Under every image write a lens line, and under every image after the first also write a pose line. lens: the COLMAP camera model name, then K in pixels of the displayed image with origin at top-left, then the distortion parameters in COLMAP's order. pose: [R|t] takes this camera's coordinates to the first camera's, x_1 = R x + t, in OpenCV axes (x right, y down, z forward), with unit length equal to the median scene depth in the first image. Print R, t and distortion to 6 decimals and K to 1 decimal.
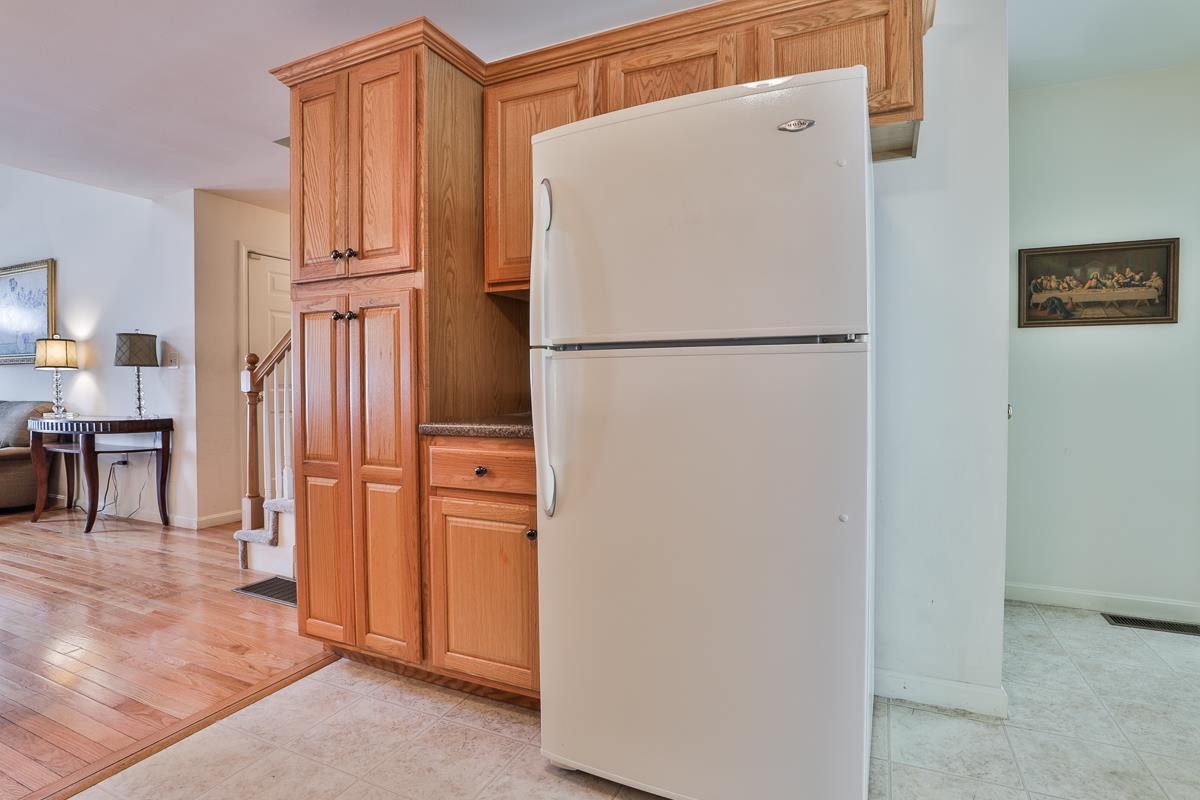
lens RADIAL K [[565.0, 0, 602.5], [0, 565.0, 389.2], [0, 0, 1]] dist [-0.002068, -0.000149]
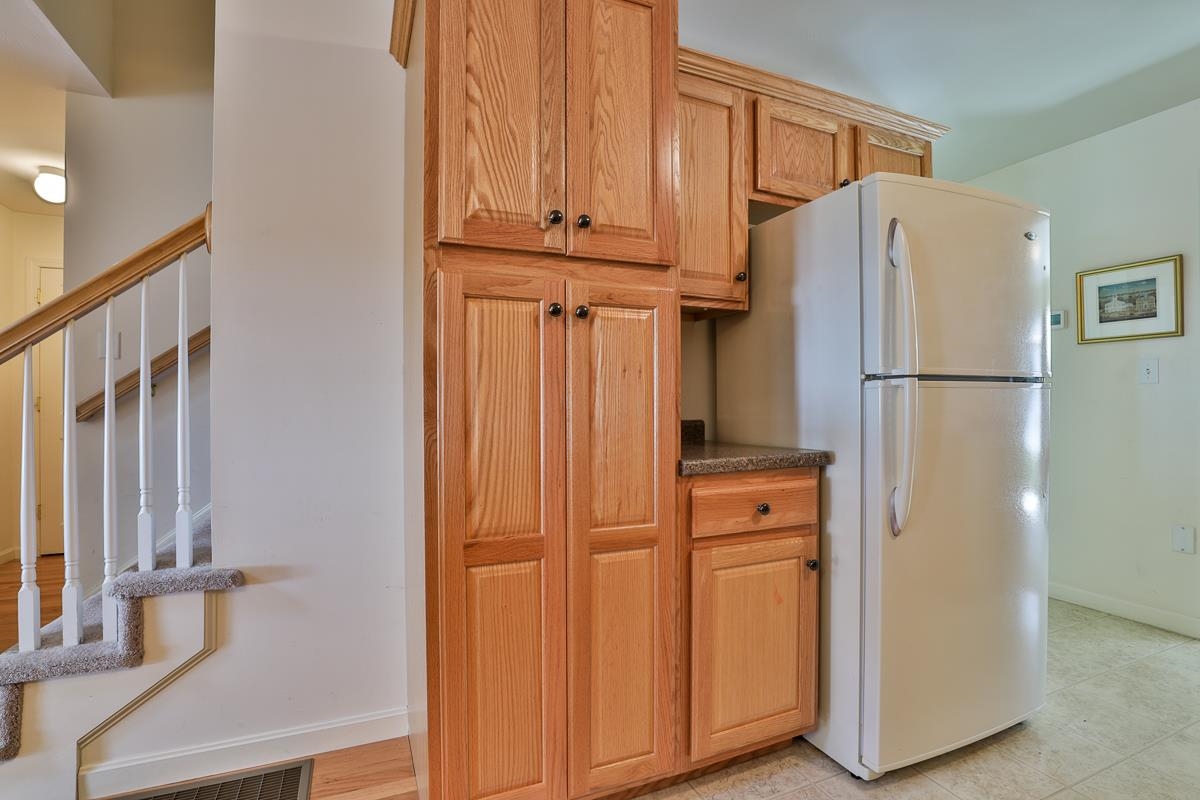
lens RADIAL K [[552.5, 0, 597.9], [0, 552.5, 400.7], [0, 0, 1]] dist [-0.014420, 0.000005]
pose [[0.685514, 0.004583, 0.728045, -0.957973], [0.009048, 0.999849, -0.014814, -0.014055], [-0.728004, 0.016743, 0.685369, 0.551978]]
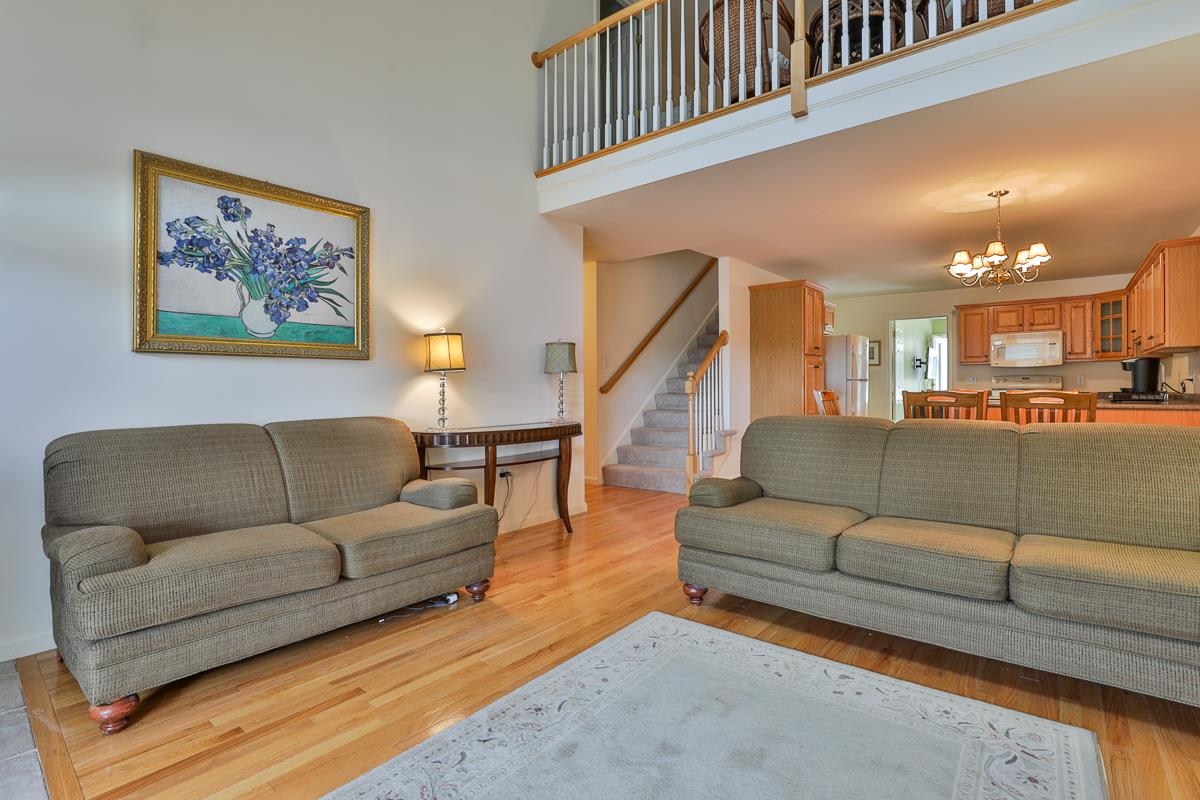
lens RADIAL K [[575.5, 0, 601.1], [0, 575.5, 380.6], [0, 0, 1]] dist [-0.000668, 0.000236]
pose [[0.267942, 0.011532, 0.963366, -3.497831], [0.017417, 0.999707, -0.016811, -0.011961], [-0.963278, 0.021283, 0.267663, 1.198985]]
